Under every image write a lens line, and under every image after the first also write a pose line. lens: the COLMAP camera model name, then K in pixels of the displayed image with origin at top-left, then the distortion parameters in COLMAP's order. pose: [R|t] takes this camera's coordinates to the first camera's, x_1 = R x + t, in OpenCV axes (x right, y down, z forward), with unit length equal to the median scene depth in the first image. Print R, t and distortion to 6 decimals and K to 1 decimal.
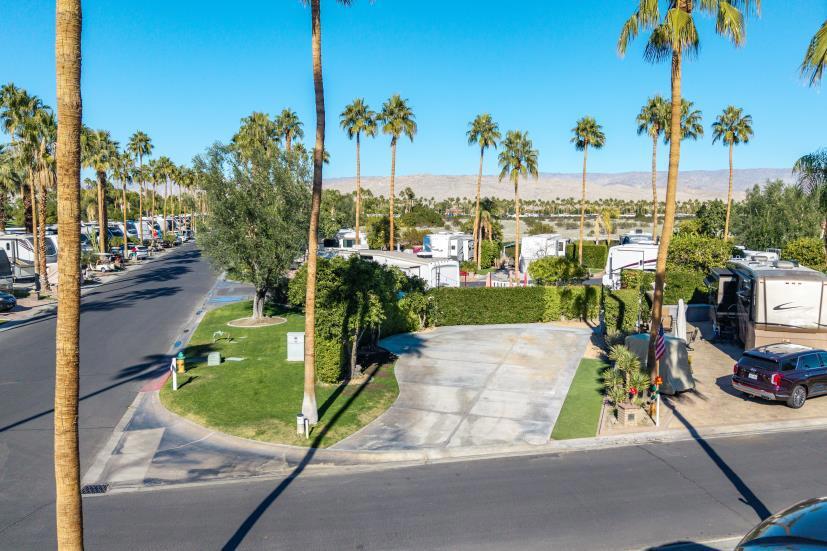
lens RADIAL K [[558.7, 0, 448.5], [0, 558.7, 289.7], [0, 0, 1]] dist [0.006710, -0.000345]
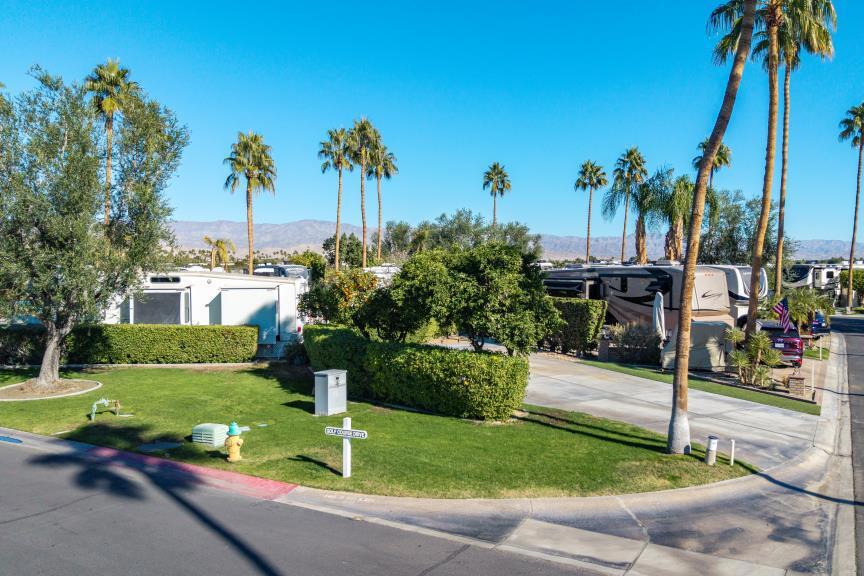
lens RADIAL K [[608.7, 0, 432.0], [0, 608.7, 288.0], [0, 0, 1]] dist [0.009319, 0.001760]
pose [[0.760002, -0.035169, 0.648968, -0.592857], [0.083474, 0.995547, -0.043804, 0.020816], [-0.644538, 0.087463, 0.759553, 0.350850]]
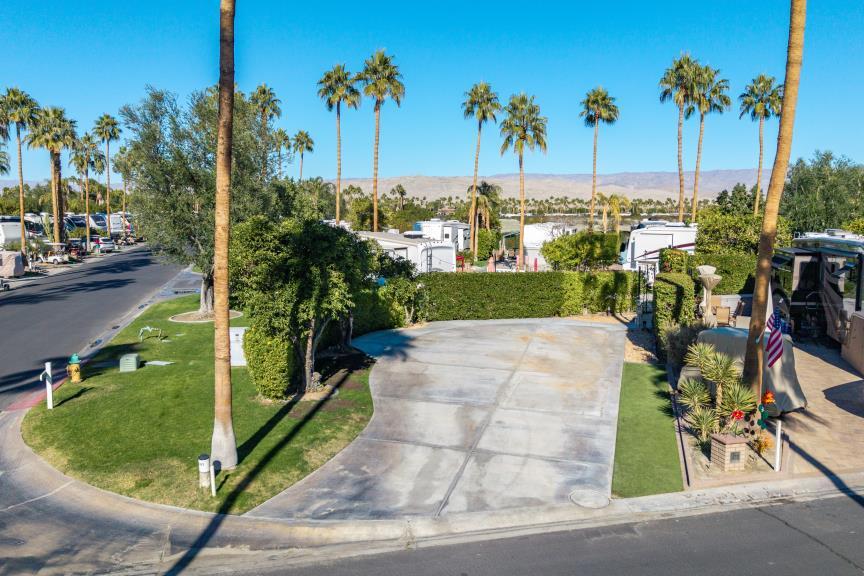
lens RADIAL K [[597.6, 0, 432.0], [0, 597.6, 288.0], [0, 0, 1]] dist [-0.003419, -0.000917]
pose [[0.999877, -0.001766, -0.015583, -0.002821], [0.001791, 0.999997, 0.001573, 0.022021], [0.015580, -0.001600, 0.999877, 0.199573]]
